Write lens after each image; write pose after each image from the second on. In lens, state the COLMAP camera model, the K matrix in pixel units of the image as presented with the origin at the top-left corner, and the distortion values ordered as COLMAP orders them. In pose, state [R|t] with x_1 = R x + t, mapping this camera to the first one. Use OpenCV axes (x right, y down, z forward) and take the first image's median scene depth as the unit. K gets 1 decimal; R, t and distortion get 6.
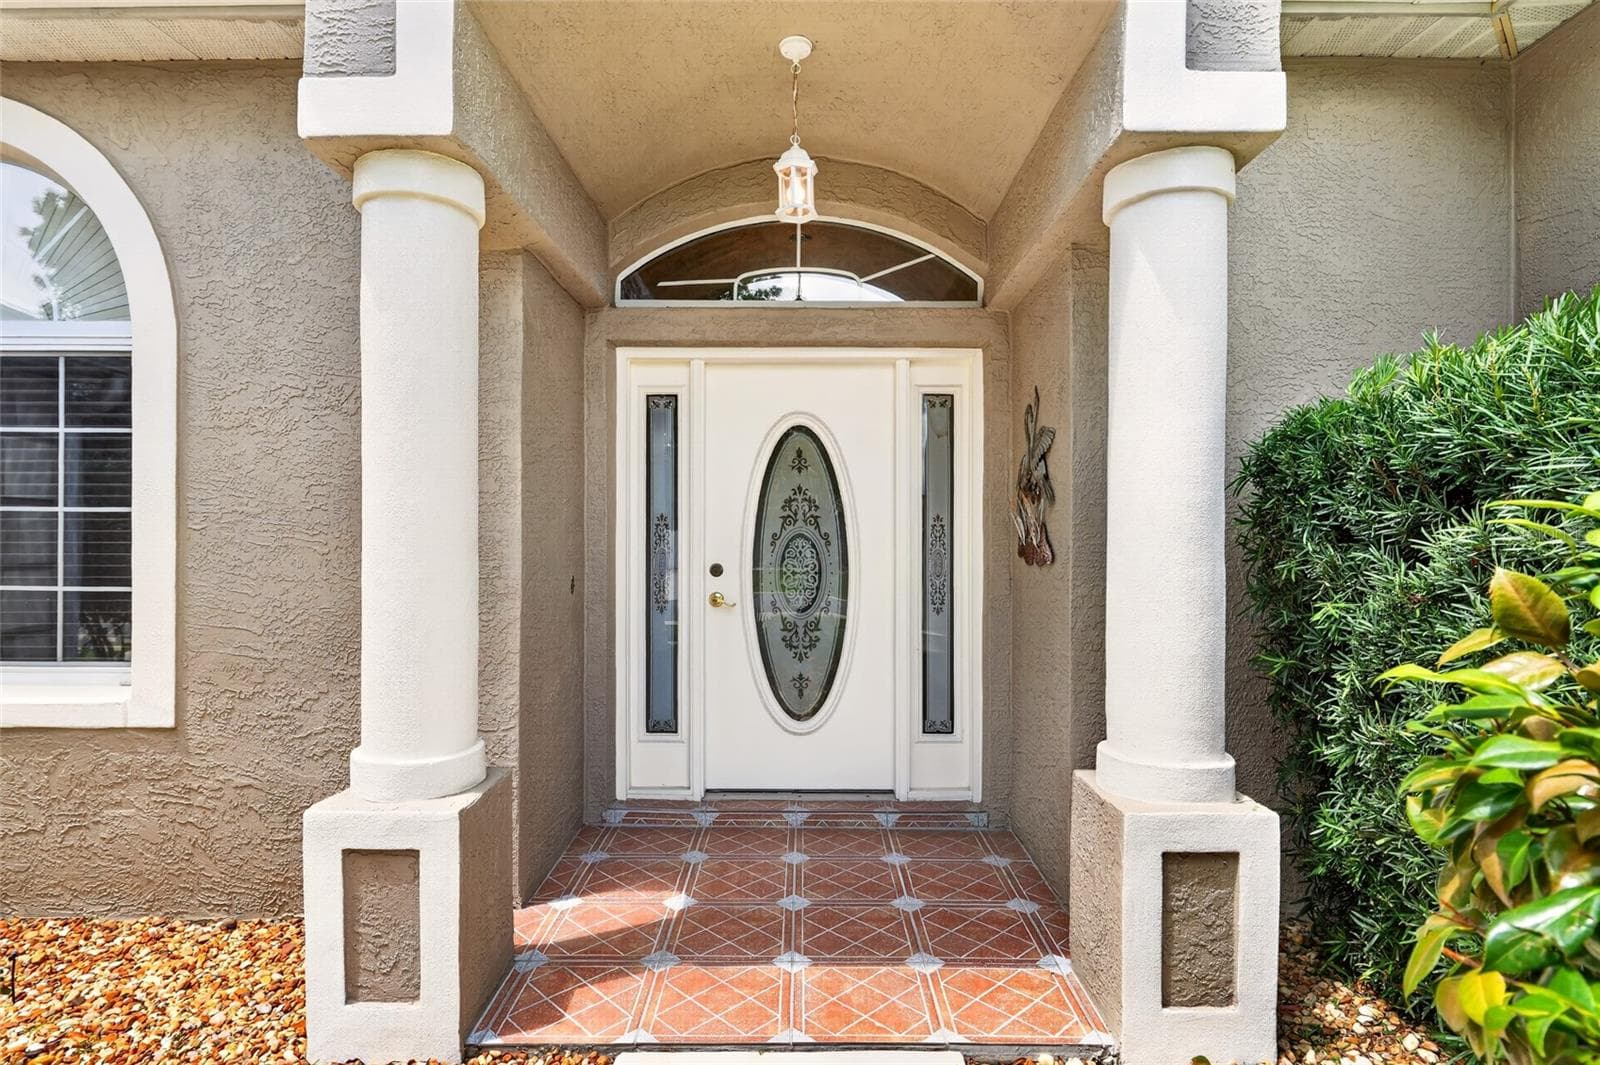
lens RADIAL K [[808.5, 0, 800.0], [0, 808.5, 532.5], [0, 0, 1]] dist [-0.000449, -0.000151]
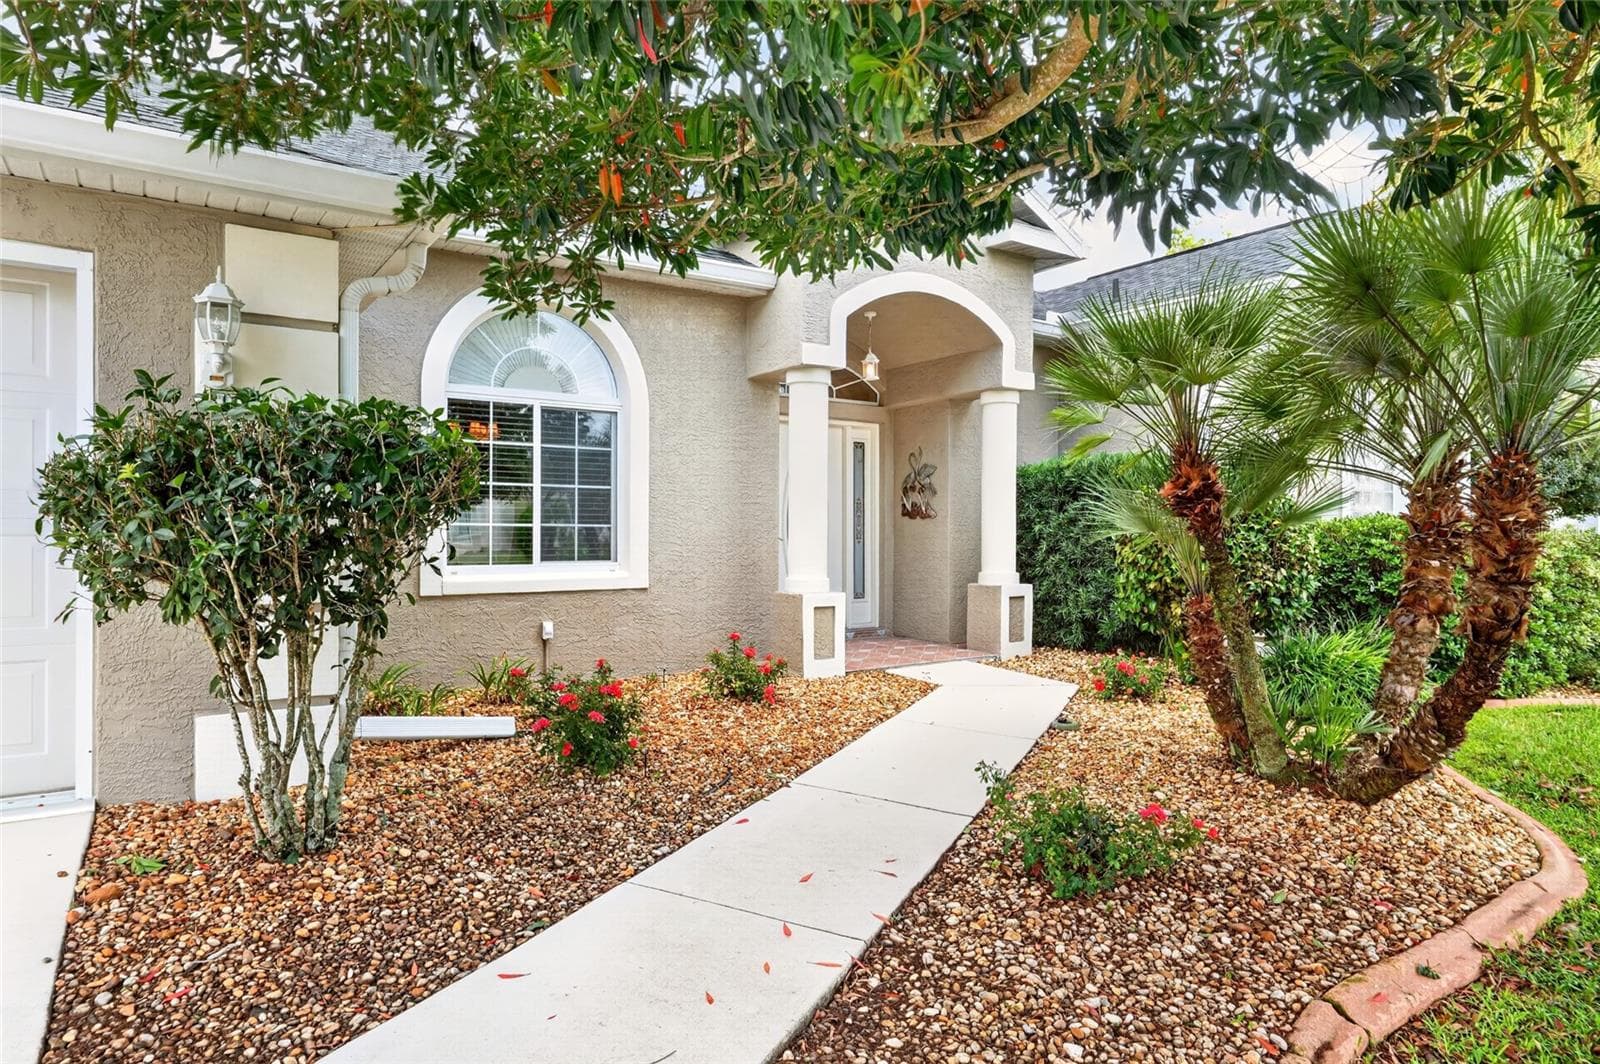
lens RADIAL K [[808.5, 0, 800.0], [0, 808.5, 532.0], [0, 0, 1]] dist [-0.000449, -0.000151]
pose [[0.856829, -0.004646, 0.515579, -1.975870], [-0.000922, 0.999944, 0.010544, 0.079441], [-0.515599, -0.009510, 0.856777, -1.412931]]
